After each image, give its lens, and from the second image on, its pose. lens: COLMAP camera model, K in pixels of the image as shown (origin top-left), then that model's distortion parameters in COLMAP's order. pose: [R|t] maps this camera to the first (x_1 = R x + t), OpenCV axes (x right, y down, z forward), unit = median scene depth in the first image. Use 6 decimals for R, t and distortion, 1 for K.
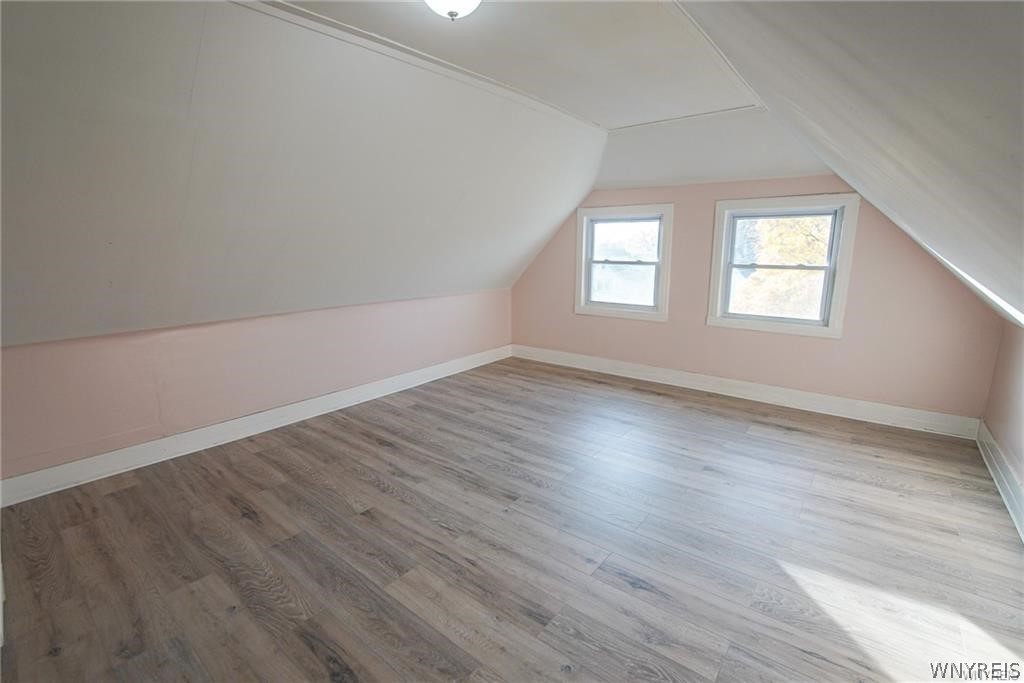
lens RADIAL K [[456.0, 0, 510.3], [0, 456.0, 341.1], [0, 0, 1]] dist [-0.030086, 0.004179]
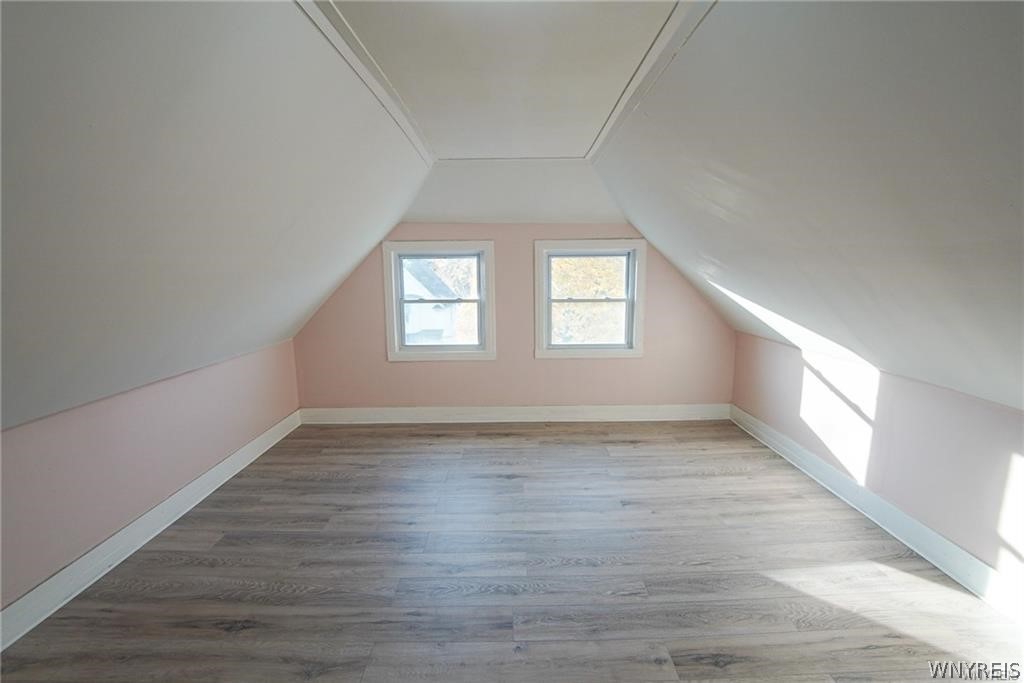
lens RADIAL K [[456.0, 0, 513.5], [0, 456.0, 339.8], [0, 0, 1]] dist [-0.030086, 0.004179]
pose [[0.778461, -0.099401, 0.619773, -0.268084], [0.133589, 0.990997, -0.008855, -0.081457], [-0.613313, 0.089688, 0.784731, 0.230985]]
